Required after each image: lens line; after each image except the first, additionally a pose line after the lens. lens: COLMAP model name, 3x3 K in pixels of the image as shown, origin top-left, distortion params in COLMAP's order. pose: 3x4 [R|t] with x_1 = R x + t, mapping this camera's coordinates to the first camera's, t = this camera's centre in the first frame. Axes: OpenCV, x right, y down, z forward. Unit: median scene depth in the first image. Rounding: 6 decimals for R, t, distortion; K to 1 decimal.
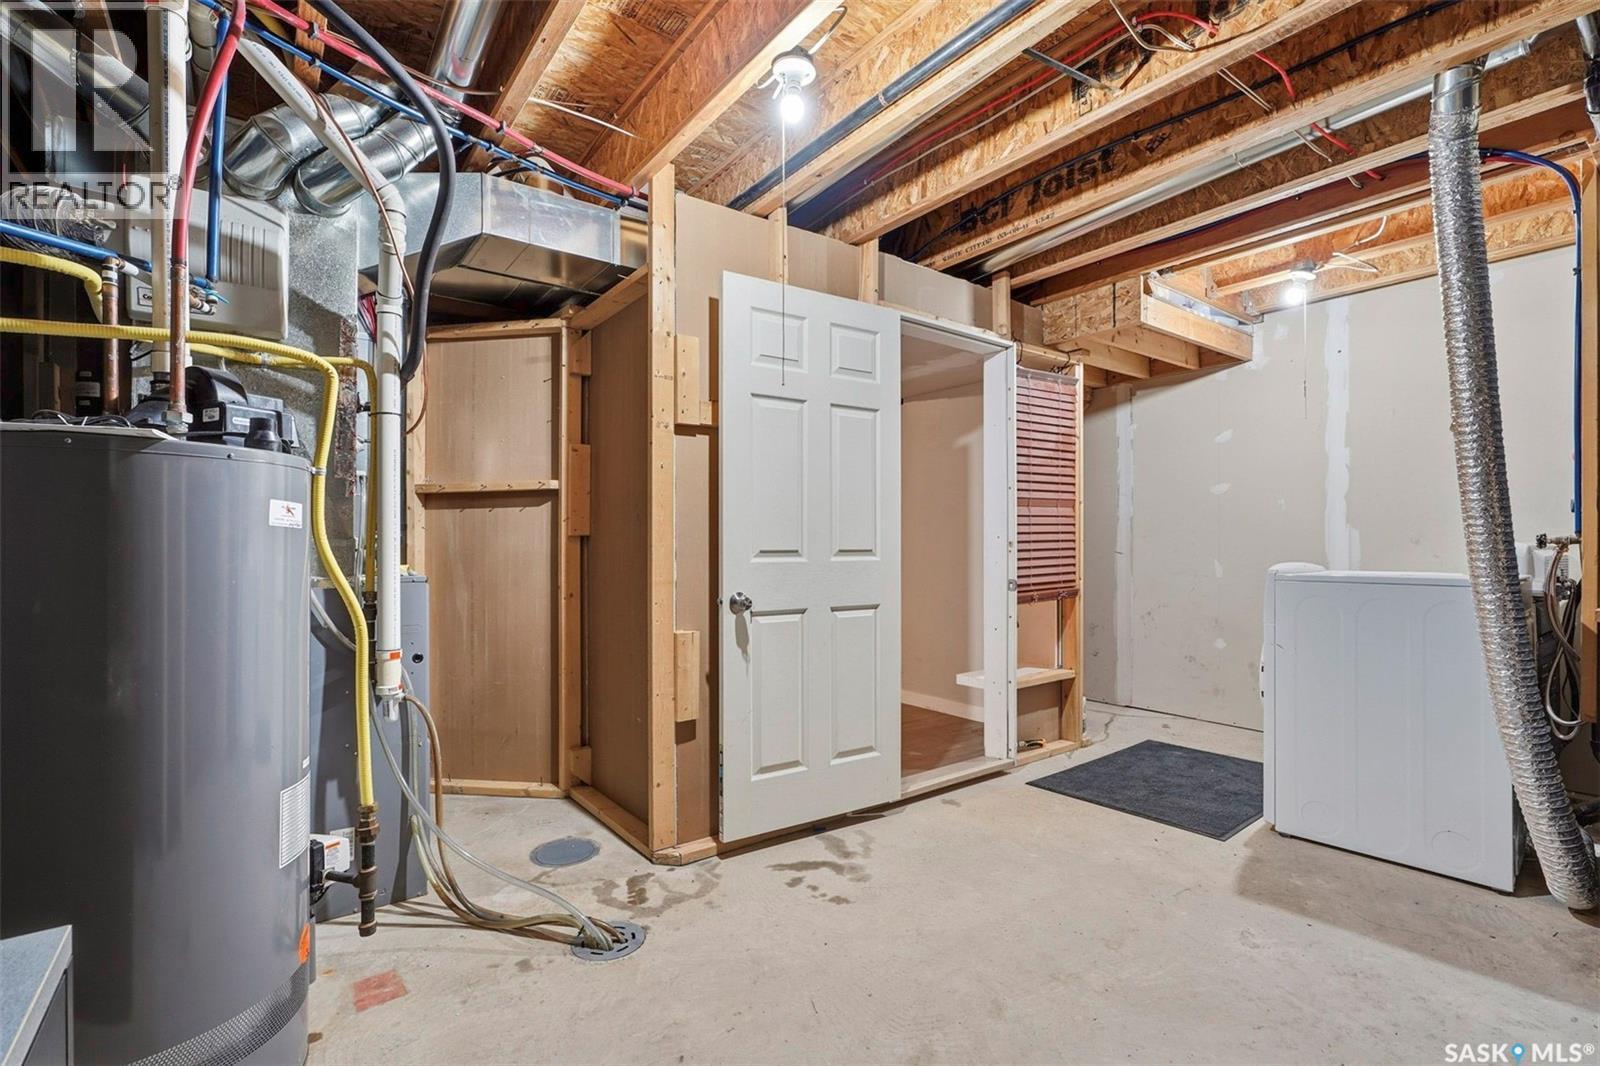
lens RADIAL K [[727.0, 0, 821.9], [0, 727.0, 537.2], [0, 0, 1]] dist [-0.004804, -0.000373]
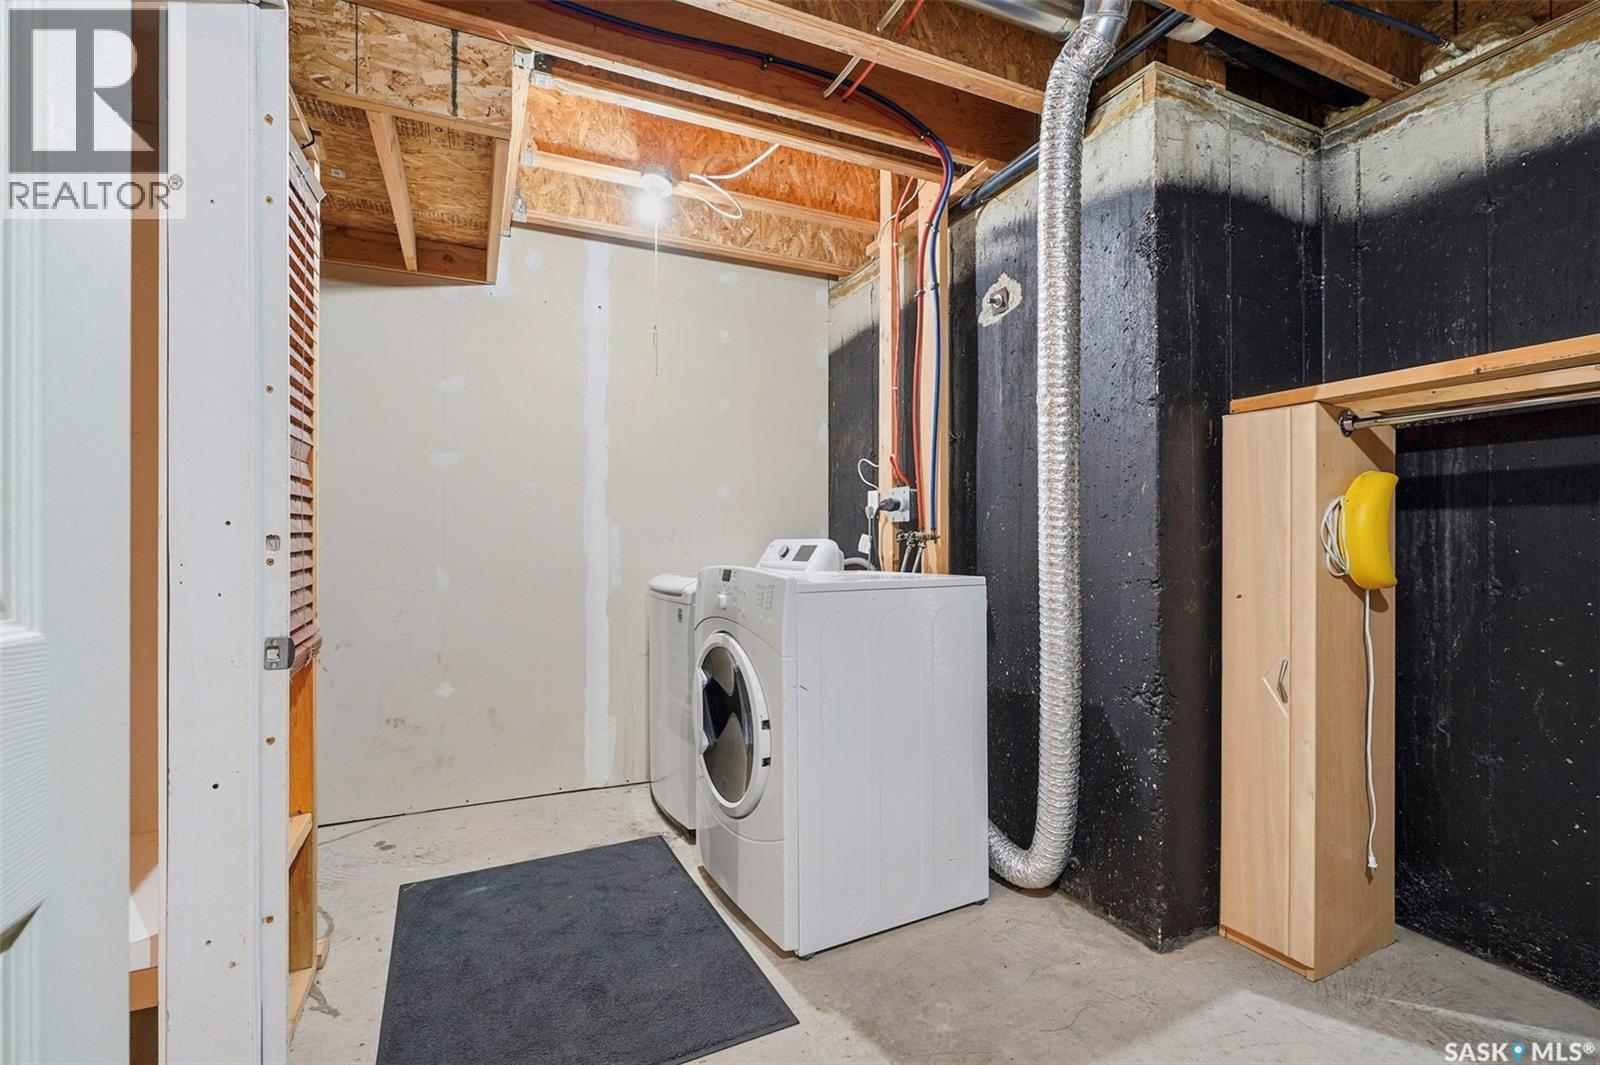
lens RADIAL K [[727.0, 0, 821.9], [0, 727.0, 536.7], [0, 0, 1]] dist [-0.004804, -0.000373]
pose [[0.231684, 0.004493, 0.972781, -0.031496], [-0.005587, 0.999979, -0.003288, 0.006297], [-0.972775, -0.004673, 0.231705, 0.632078]]
